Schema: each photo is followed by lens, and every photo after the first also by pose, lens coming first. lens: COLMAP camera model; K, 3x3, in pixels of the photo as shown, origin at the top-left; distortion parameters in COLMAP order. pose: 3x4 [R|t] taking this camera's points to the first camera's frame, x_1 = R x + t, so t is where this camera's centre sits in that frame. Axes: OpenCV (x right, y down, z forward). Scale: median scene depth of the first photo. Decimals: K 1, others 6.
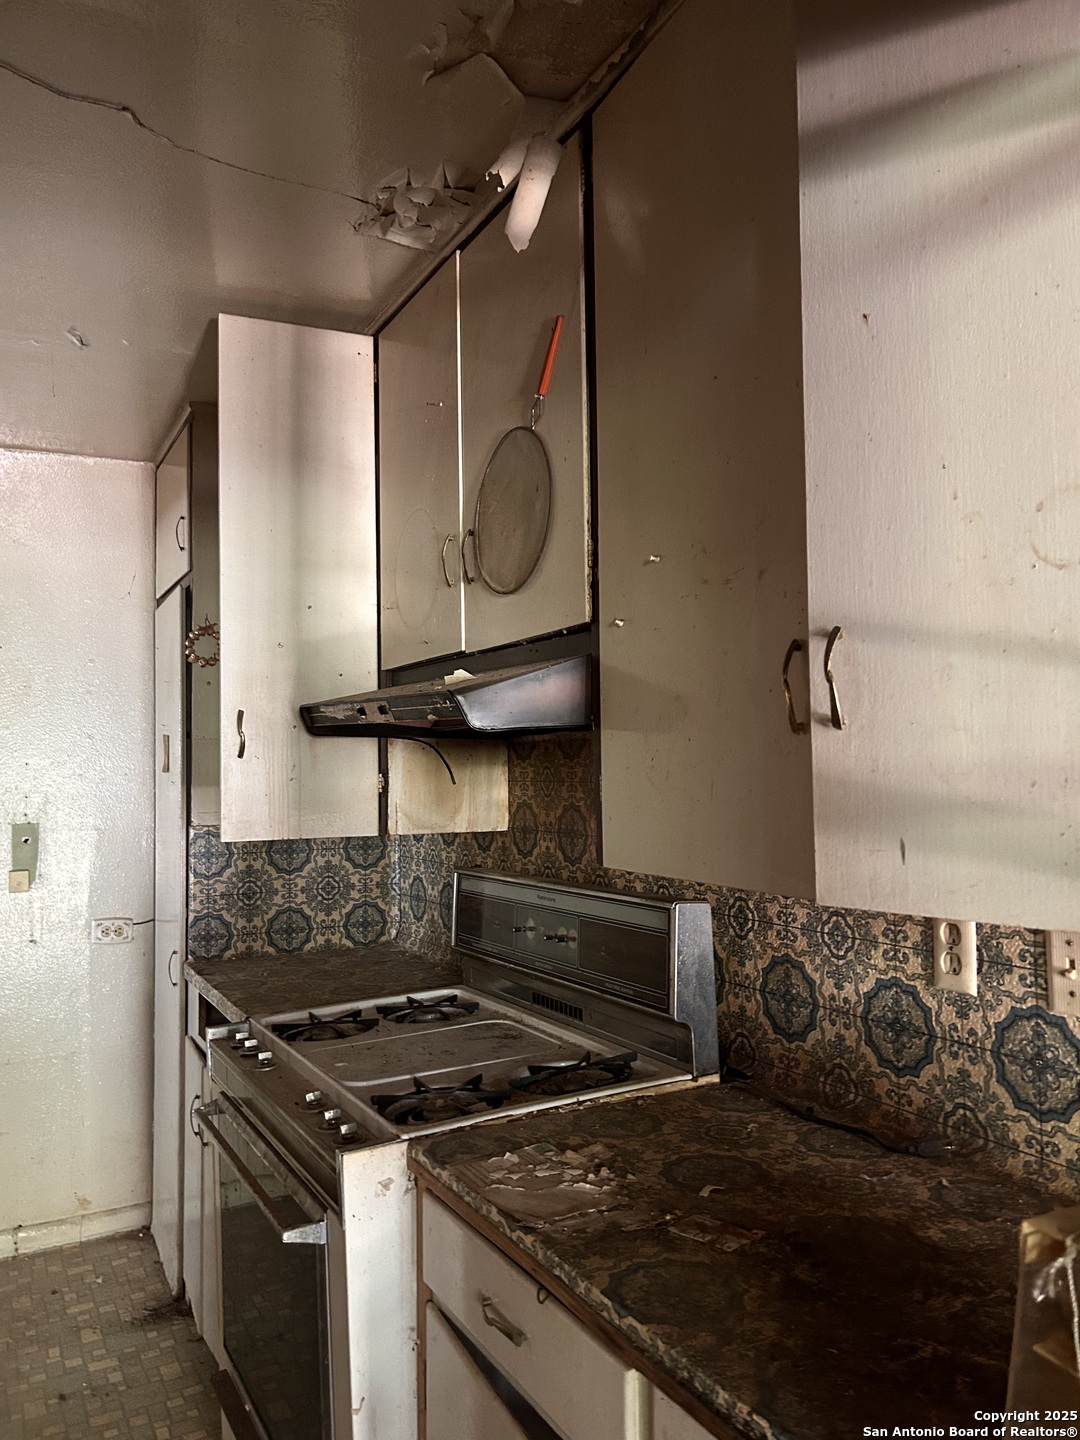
lens RADIAL K [[1085.0, 0, 542.5], [0, 1085.0, 713.6], [0, 0, 1]] dist [0.046021, -0.054183]
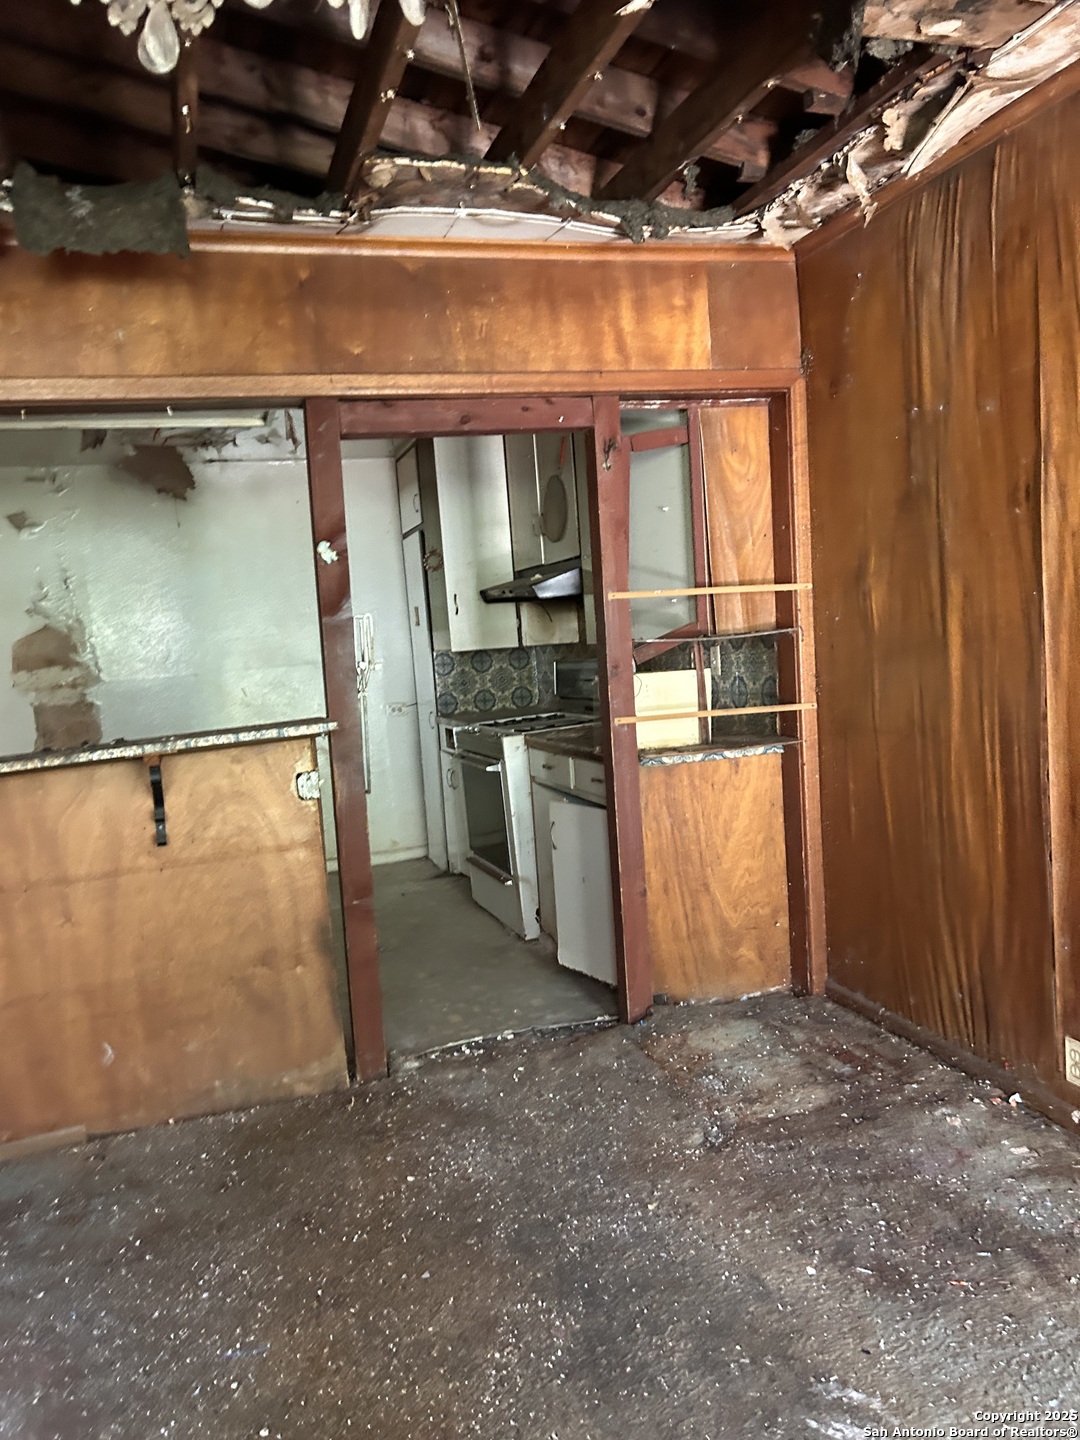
lens RADIAL K [[1085.0, 0, 546.8], [0, 1085.0, 728.7], [0, 0, 1]] dist [0.046021, -0.054183]
pose [[0.984062, -0.041954, -0.172805, 0.362851], [0.066564, 0.988027, 0.139184, -0.034736], [0.164897, -0.148468, 0.975072, -1.521396]]
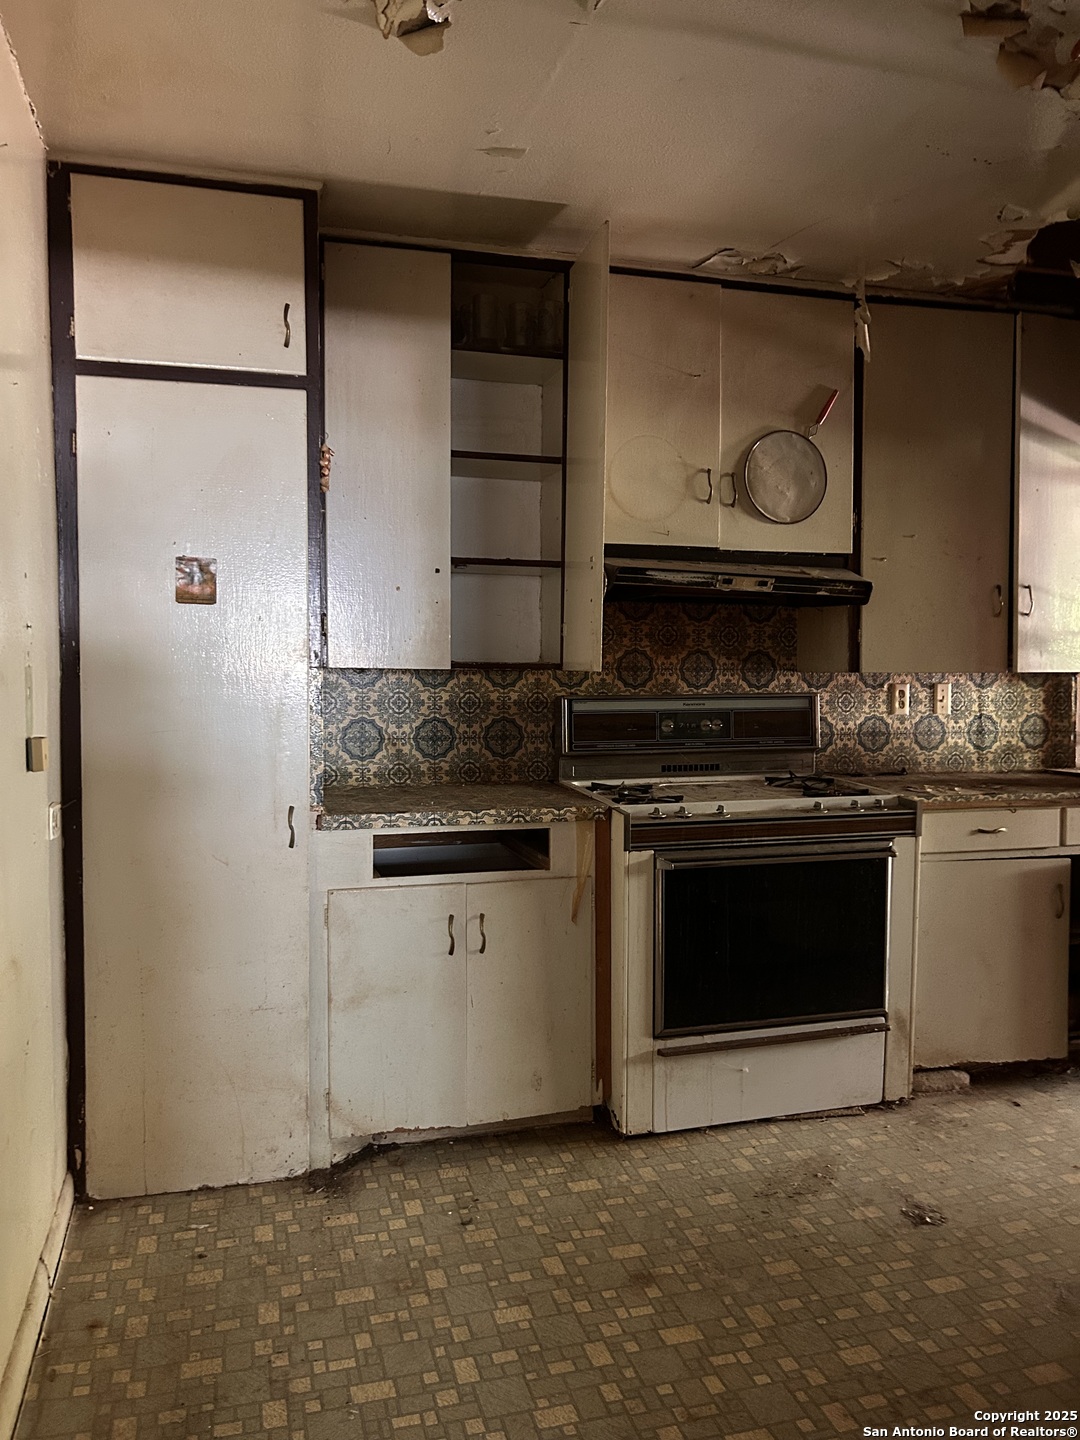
lens RADIAL K [[1073.6, 0, 536.3], [0, 1073.6, 709.0], [0, 0, 1]] dist [0.008891, -0.001192]
pose [[0.212006, -0.026727, 0.976903, -1.796255], [-0.060759, 0.997332, 0.040471, 0.140076], [-0.975378, -0.067936, 0.209817, 0.987971]]
